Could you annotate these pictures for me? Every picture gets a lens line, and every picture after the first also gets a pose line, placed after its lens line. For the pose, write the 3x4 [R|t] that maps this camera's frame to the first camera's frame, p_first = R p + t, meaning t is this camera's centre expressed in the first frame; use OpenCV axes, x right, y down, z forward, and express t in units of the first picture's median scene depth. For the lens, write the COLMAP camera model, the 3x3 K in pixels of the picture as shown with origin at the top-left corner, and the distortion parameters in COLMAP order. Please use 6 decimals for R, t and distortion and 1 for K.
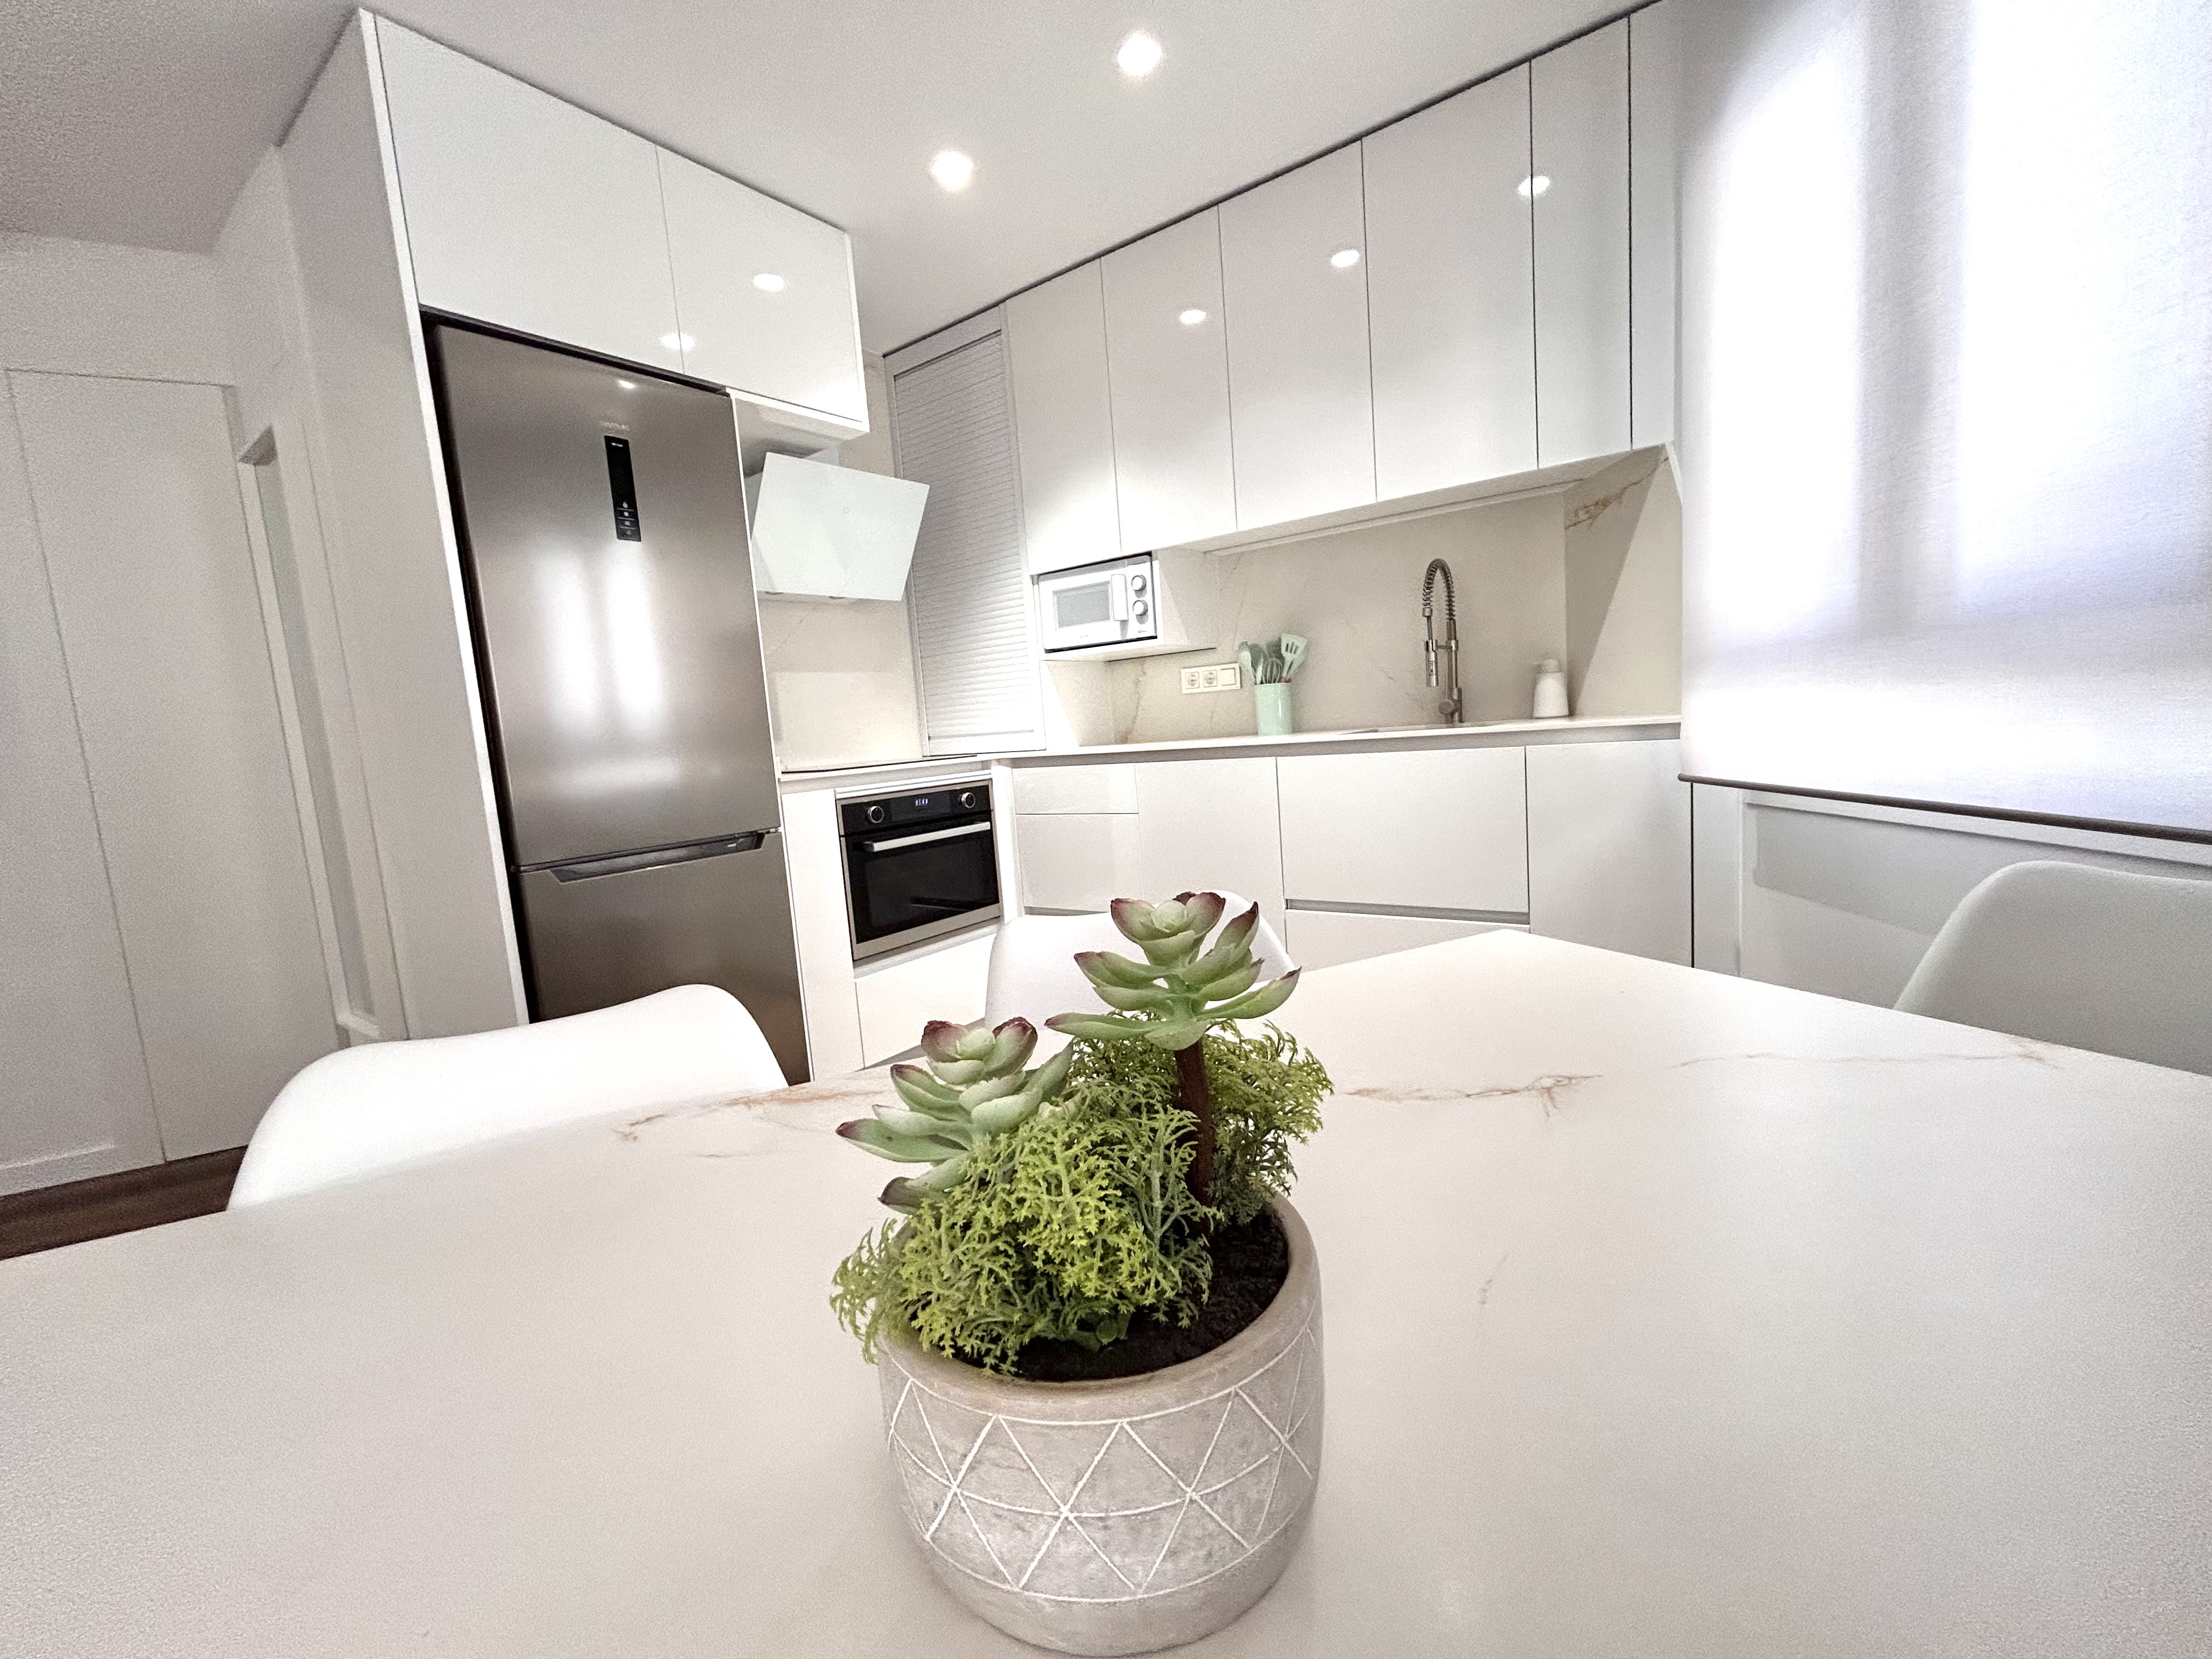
lens RADIAL K [[902.9, 0, 1106.0], [0, 902.9, 829.5], [0, 0, 1]] dist [-0.000129, 0.000780]
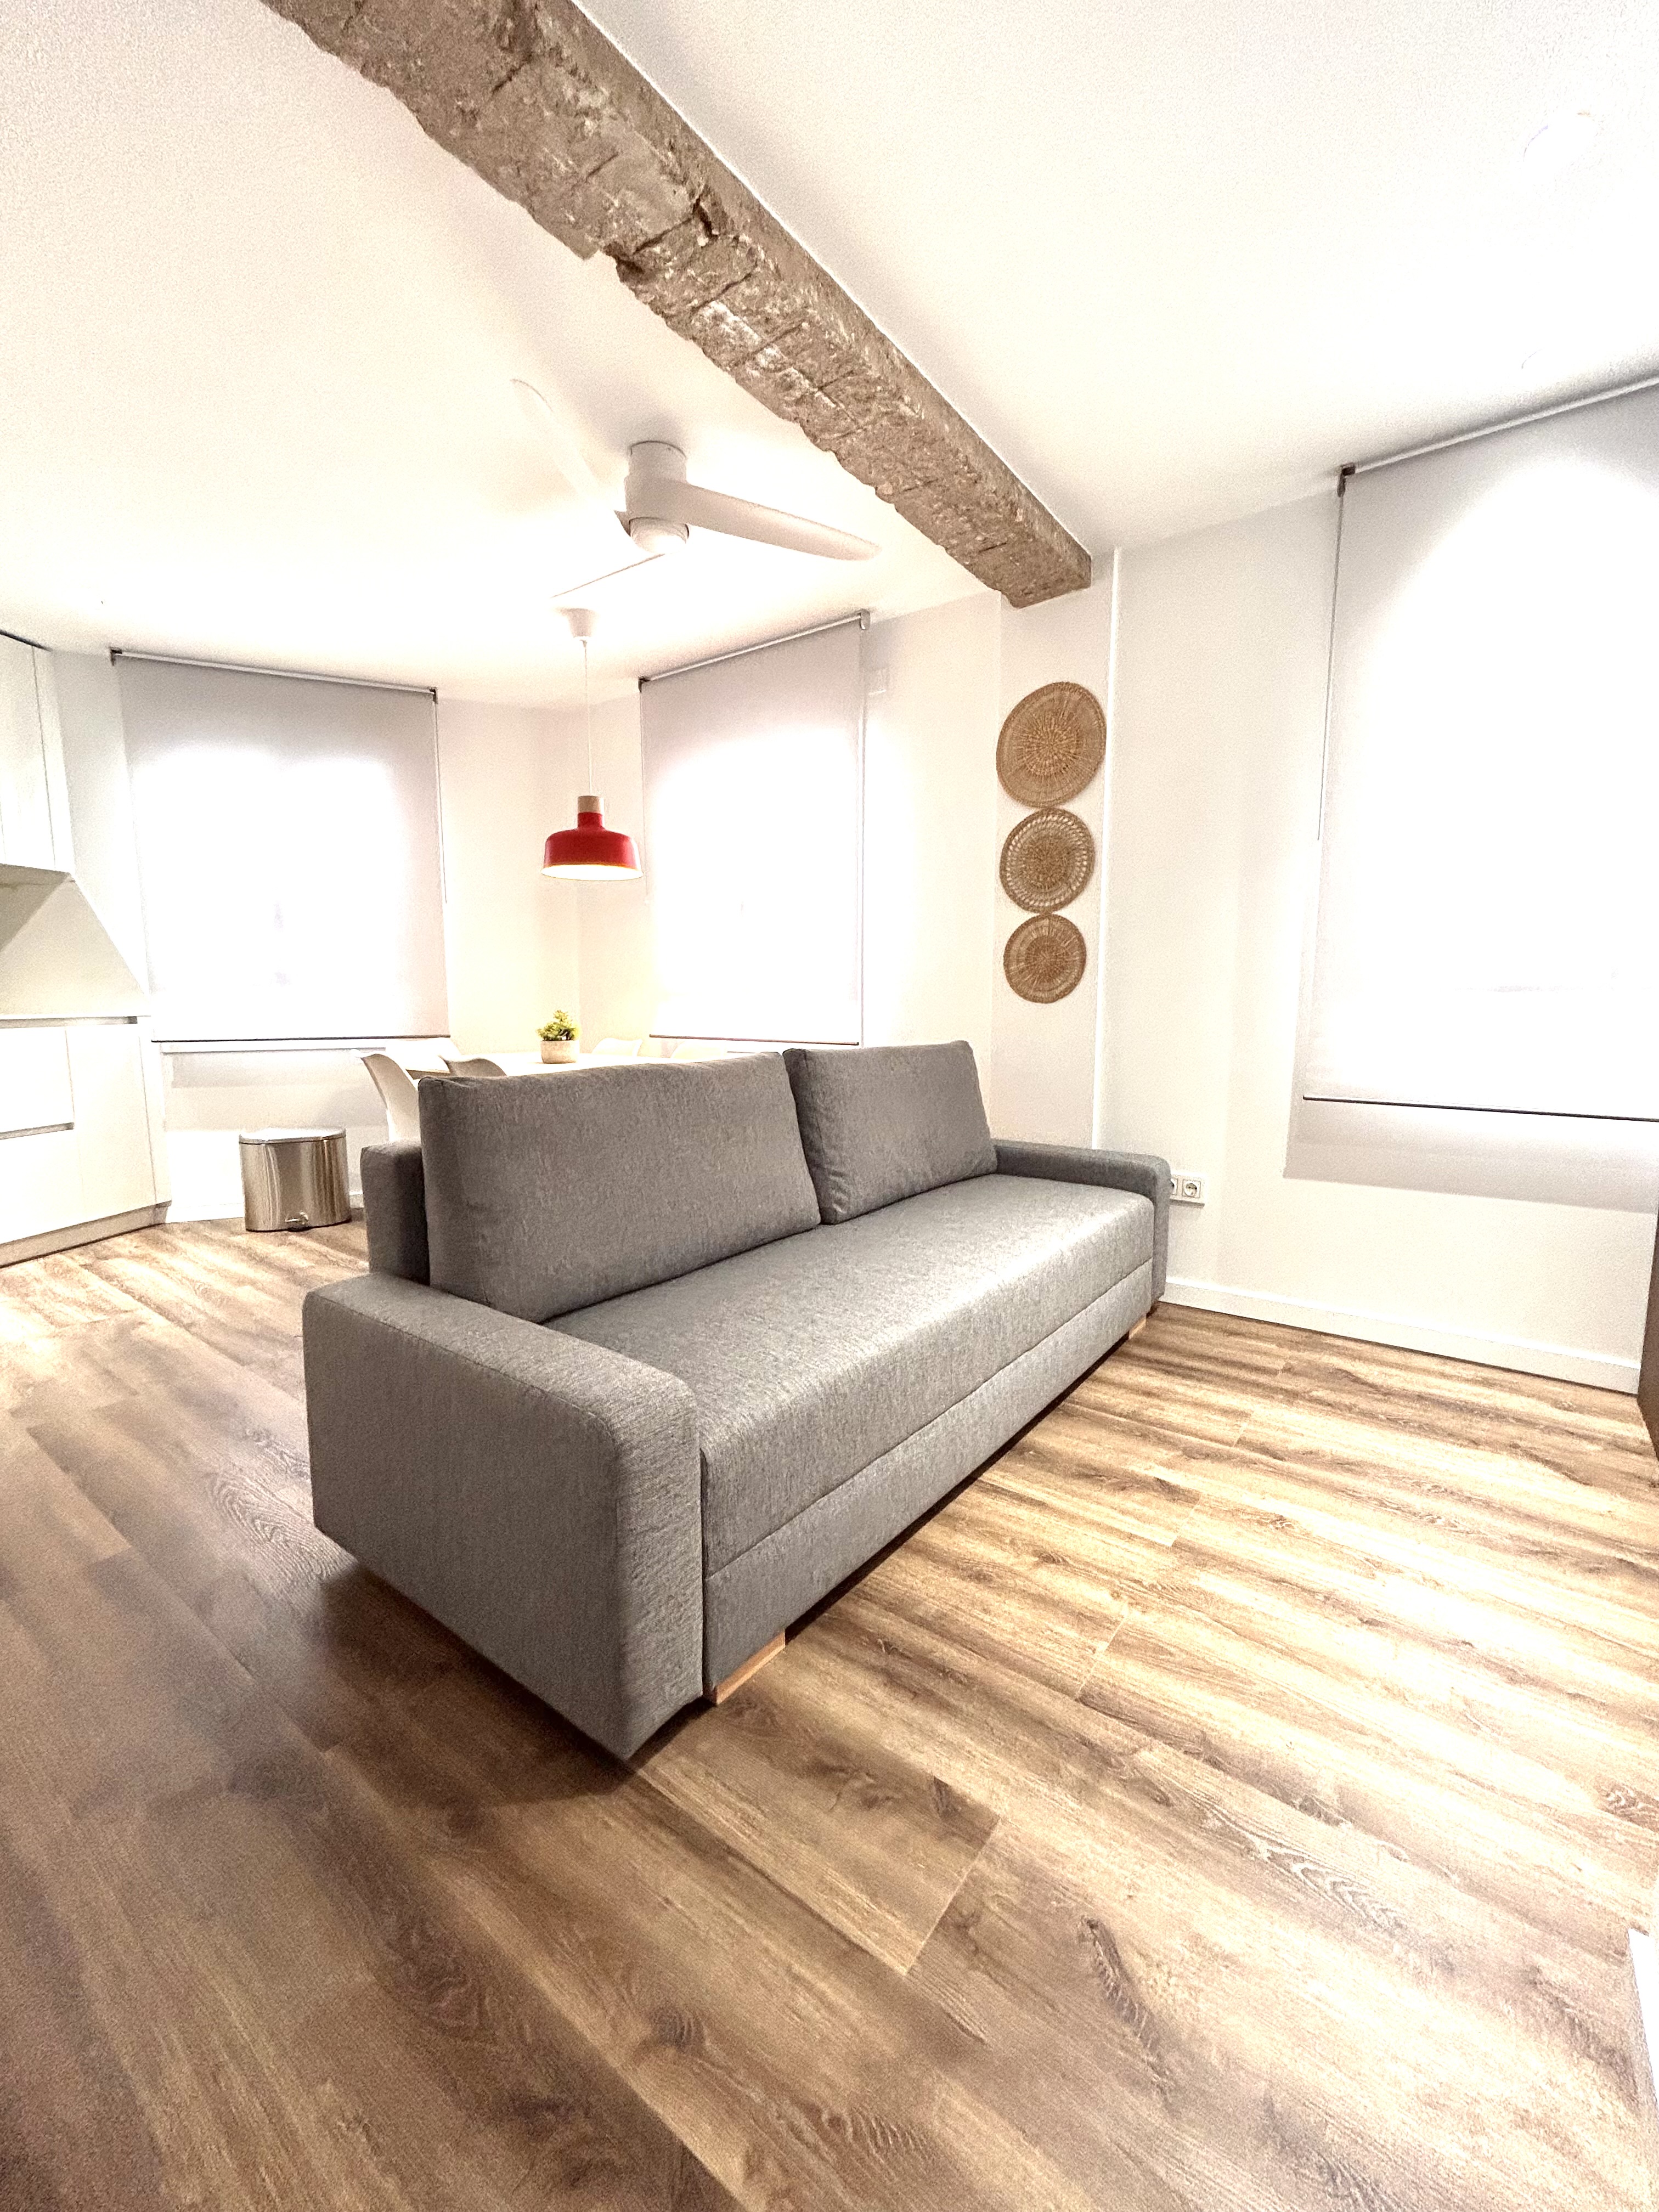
lens RADIAL K [[902.9, 0, 835.6], [0, 902.9, 1112.9], [0, 0, 1]] dist [-0.000129, 0.000780]
pose [[-0.441996, -0.046657, 0.895803, -1.296867], [0.134228, 0.983962, 0.117478, 0.050959], [-0.886917, 0.172166, -0.428645, 0.329569]]
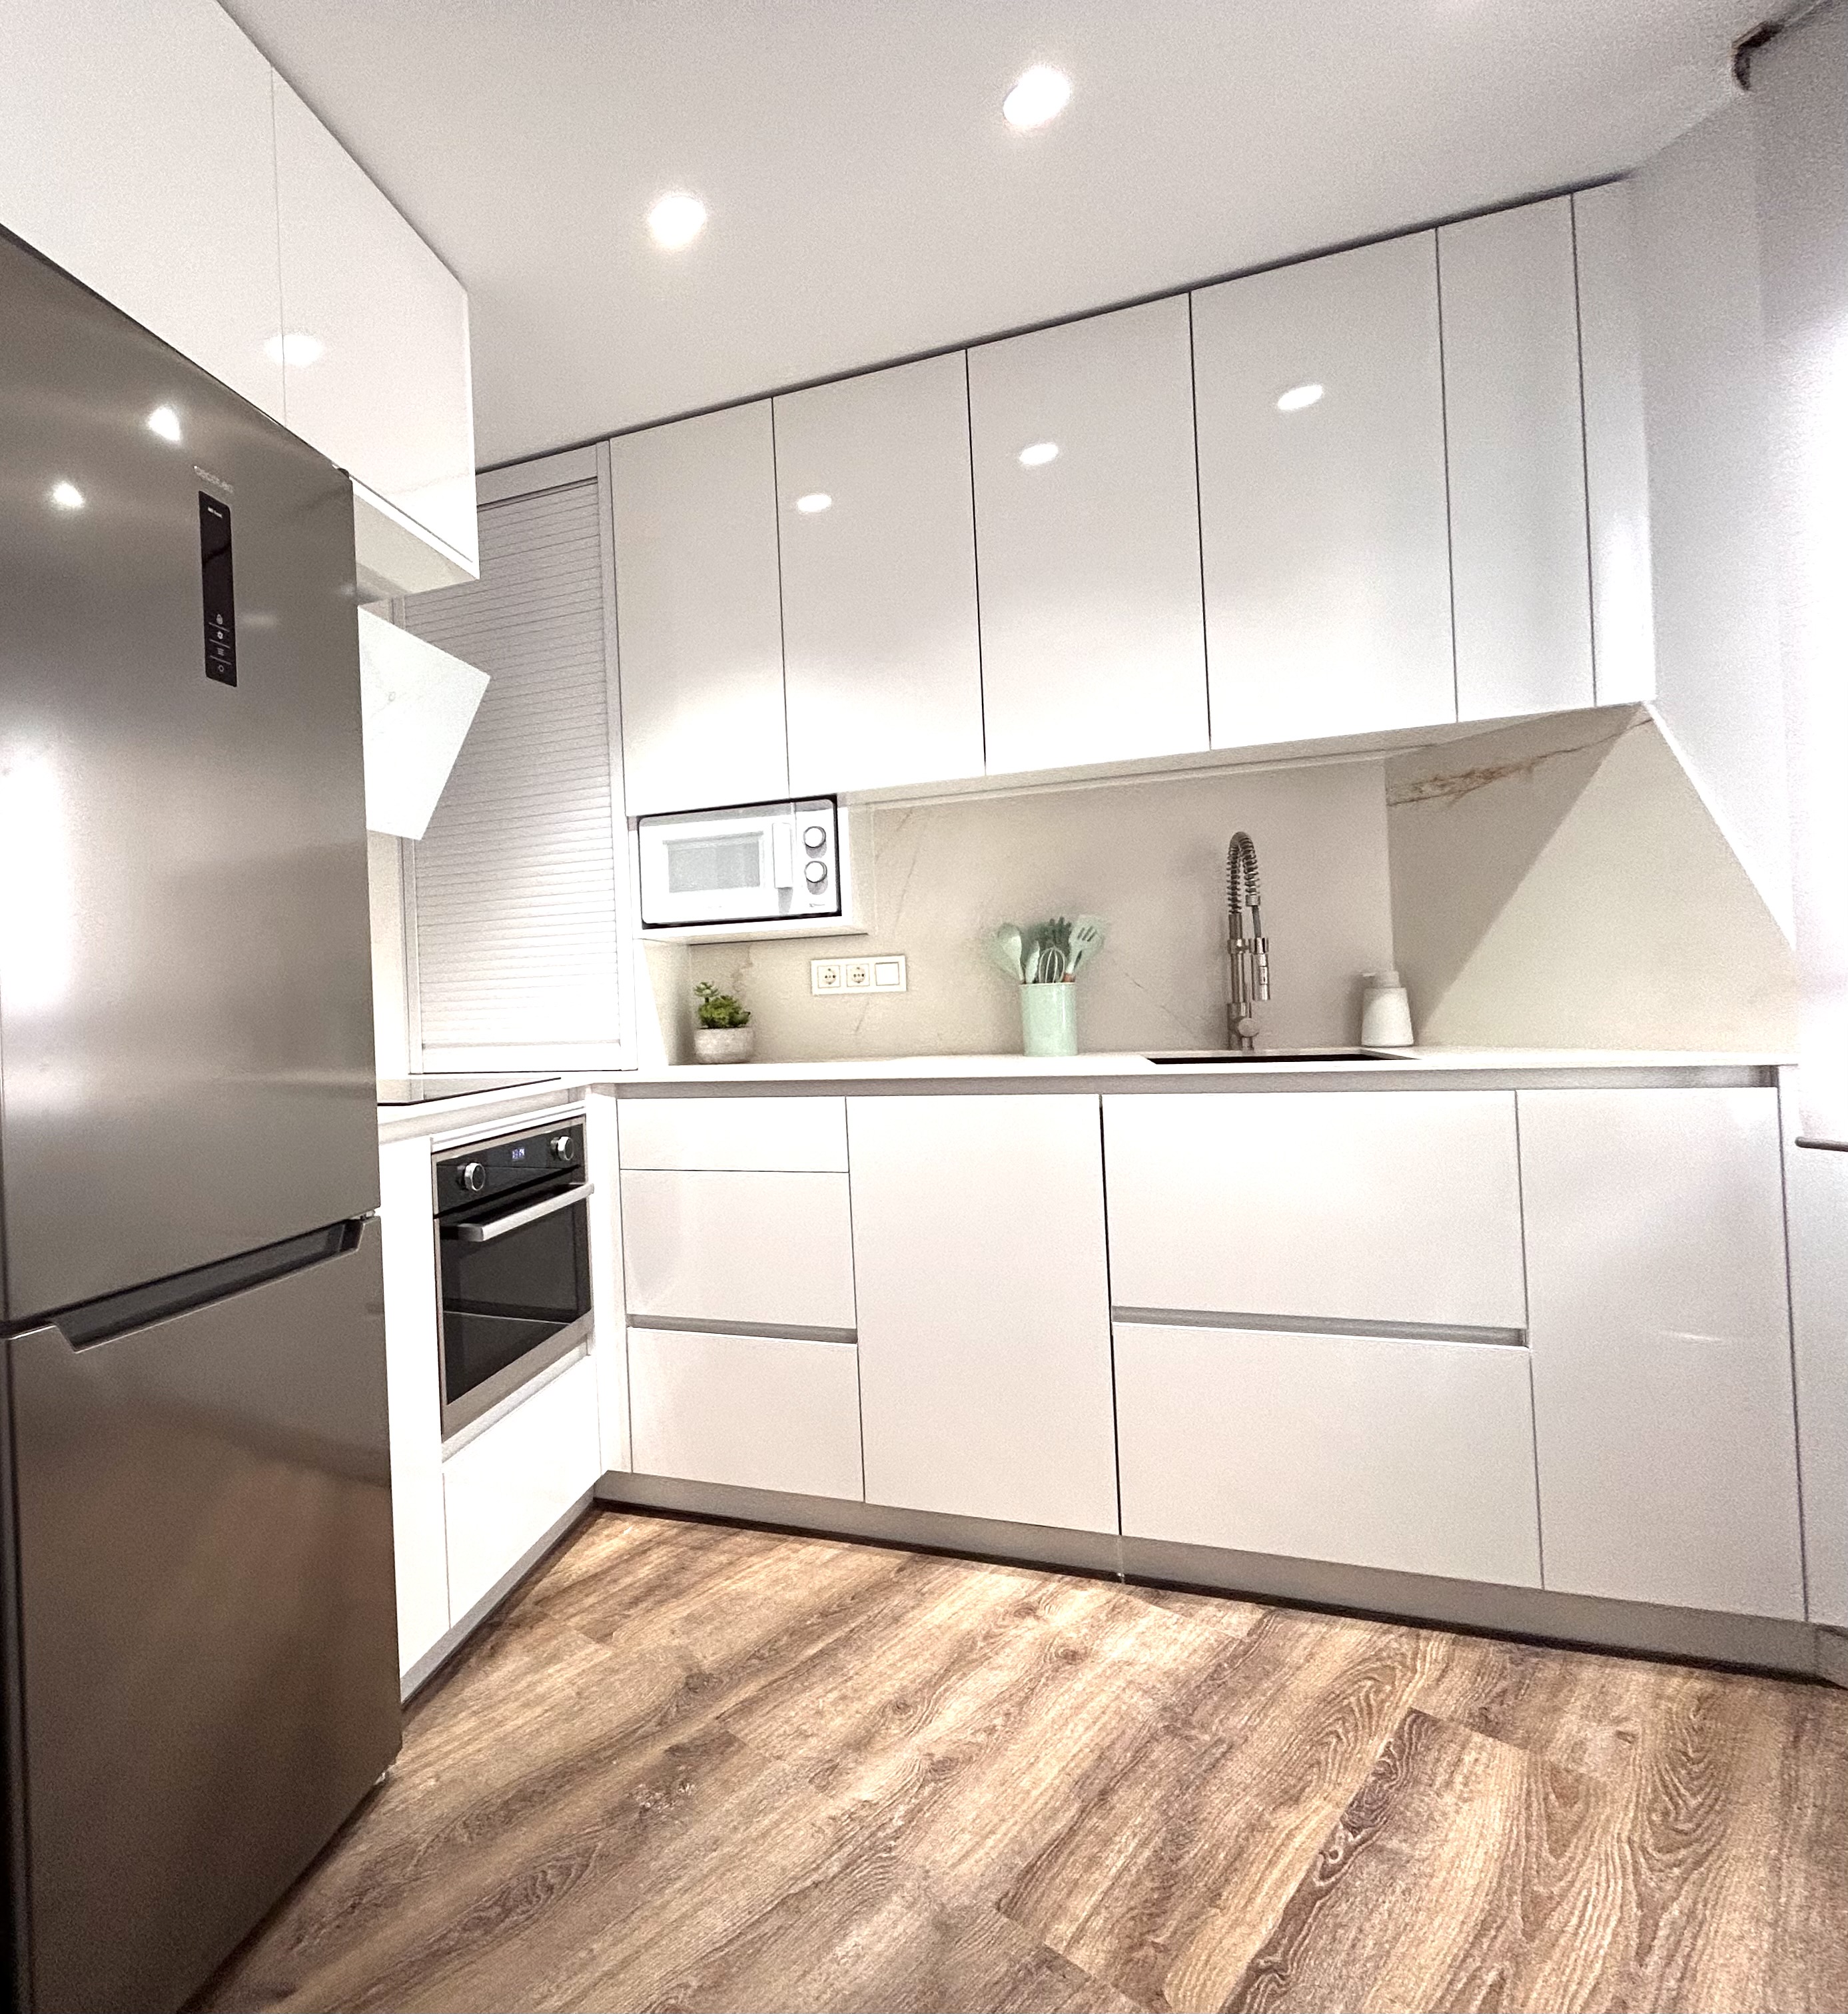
lens RADIAL K [[1096.9, 0, 596.4], [0, 1096.9, 998.5], [0, 0, 1]] dist [0.004052, 0.001463]
pose [[0.970788, 0.036406, 0.237160, -0.325629], [-0.002824, 0.990087, -0.140426, -0.029657], [-0.239921, 0.135654, 0.961268, 0.242699]]
